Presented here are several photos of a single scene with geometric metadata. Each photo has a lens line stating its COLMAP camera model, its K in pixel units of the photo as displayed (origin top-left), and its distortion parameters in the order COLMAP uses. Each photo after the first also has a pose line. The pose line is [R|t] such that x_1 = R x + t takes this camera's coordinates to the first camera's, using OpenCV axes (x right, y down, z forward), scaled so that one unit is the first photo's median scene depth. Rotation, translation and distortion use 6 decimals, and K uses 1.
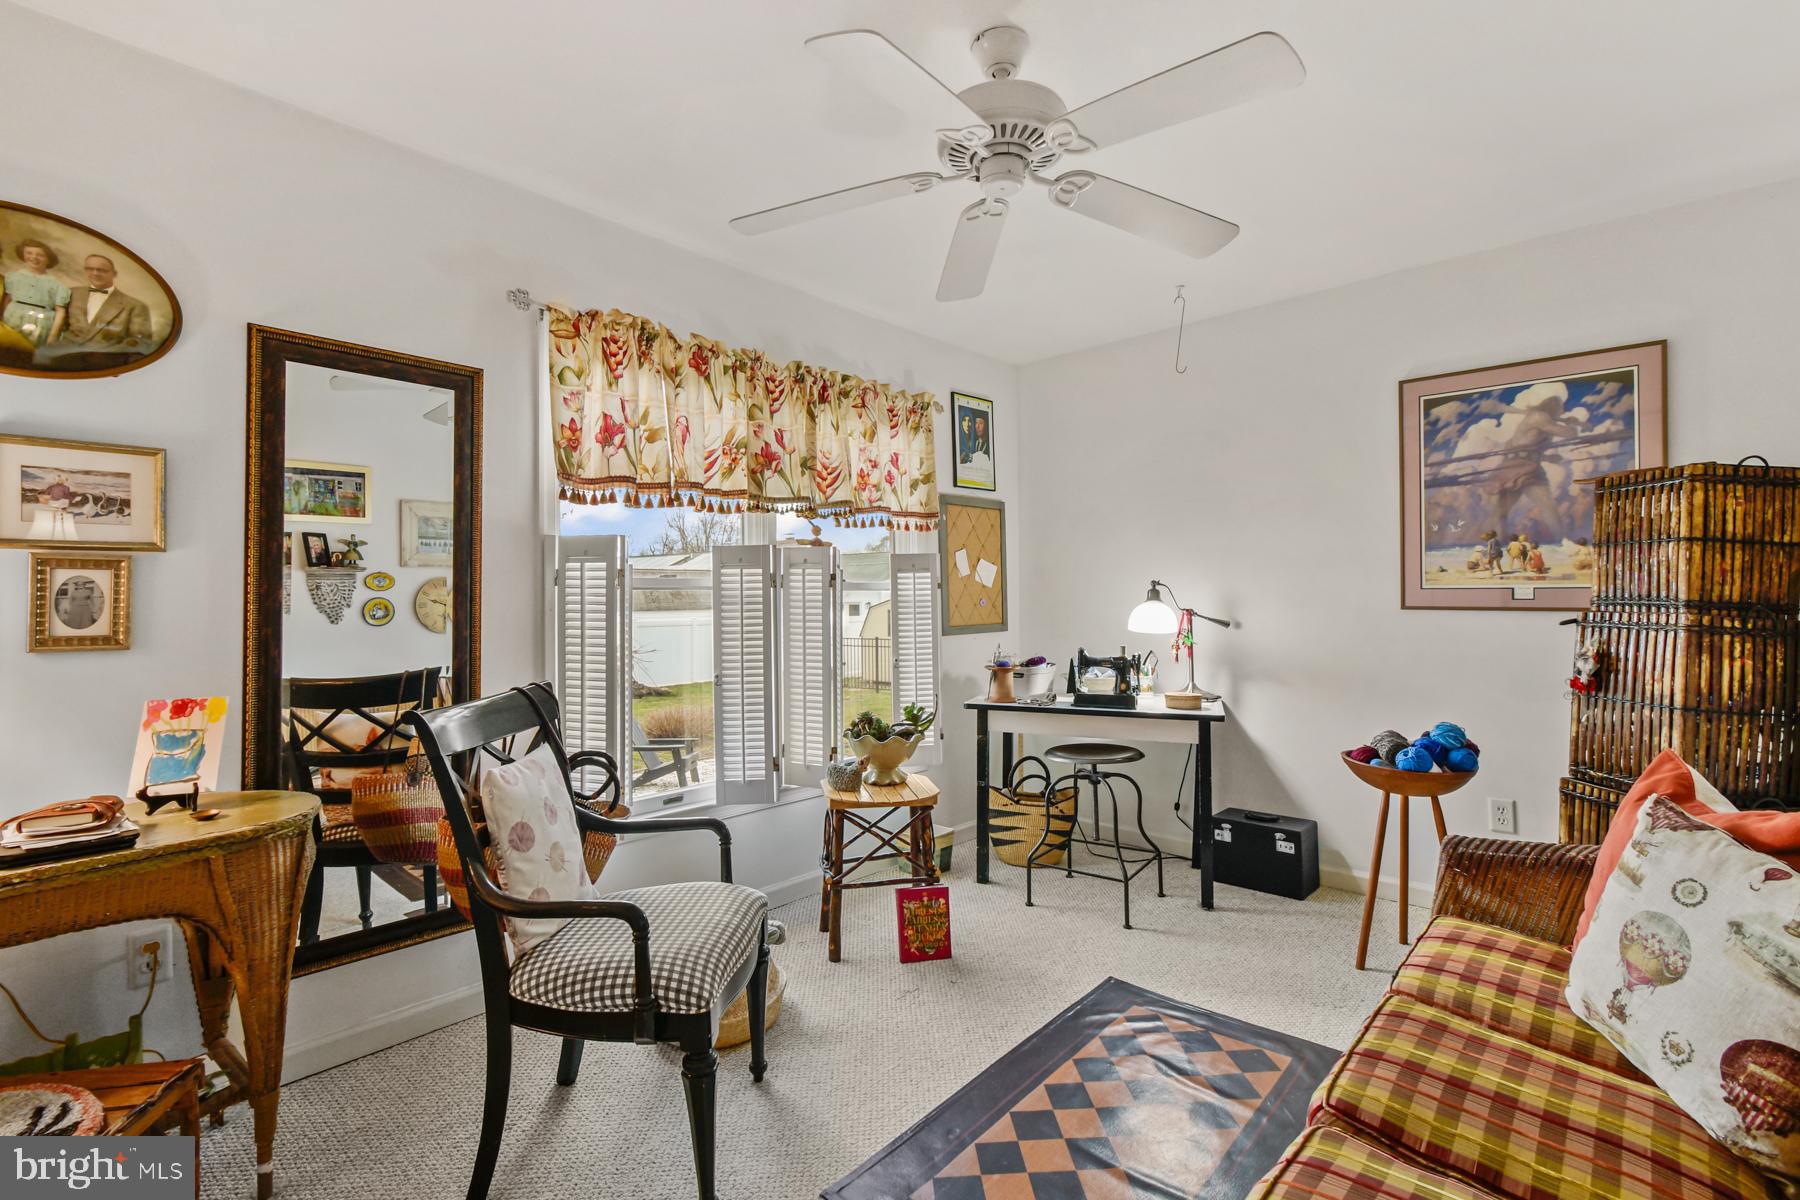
lens RADIAL K [[828.7, 0, 902.1], [0, 828.7, 582.2], [0, 0, 1]] dist [0.001791, -0.000065]
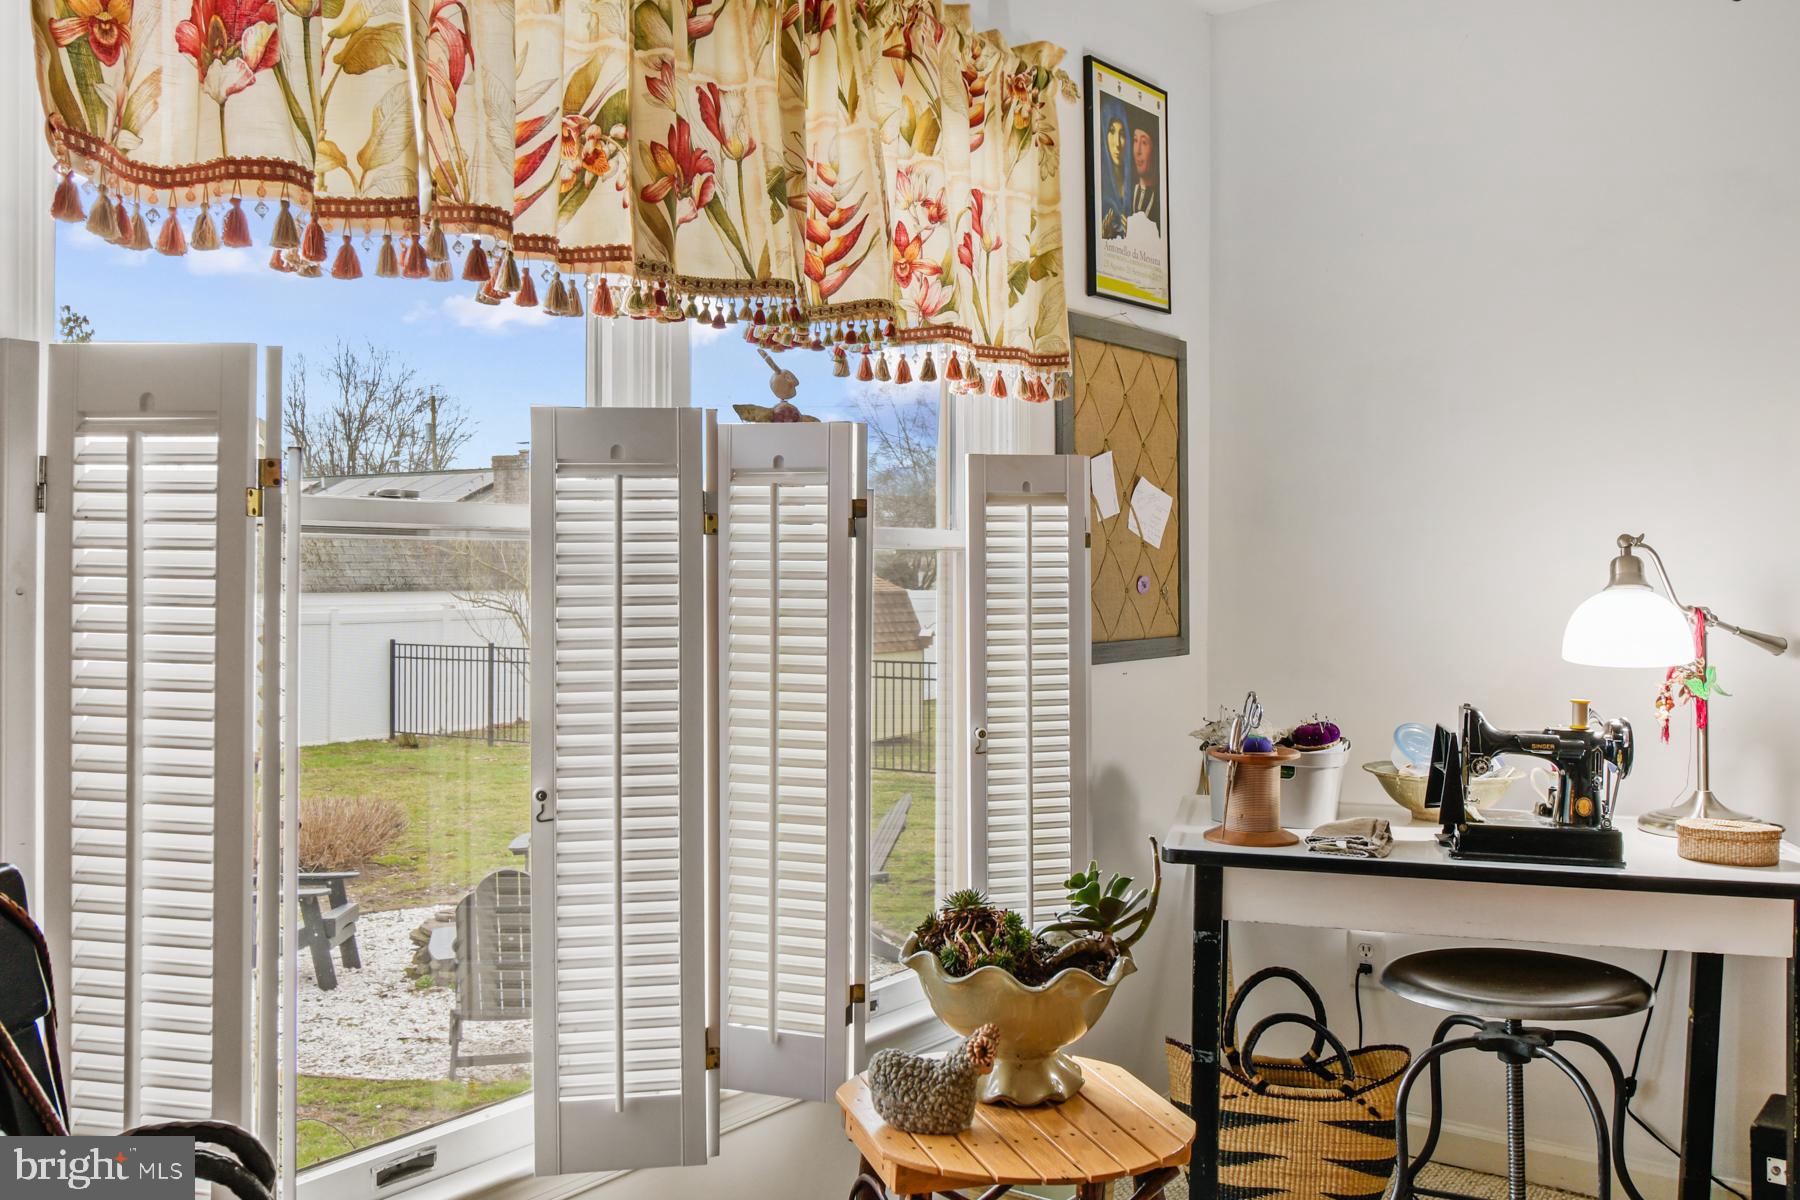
lens RADIAL K [[1560.1, 0, 902.9], [0, 1560.1, 570.7], [0, 0, 1]] dist [0.006285, -0.006908]
pose [[0.993484, 0.012977, 0.113235, -0.133517], [-0.014802, 0.999774, 0.015288, 0.009478], [-0.113011, -0.016865, 0.993451, 0.315116]]
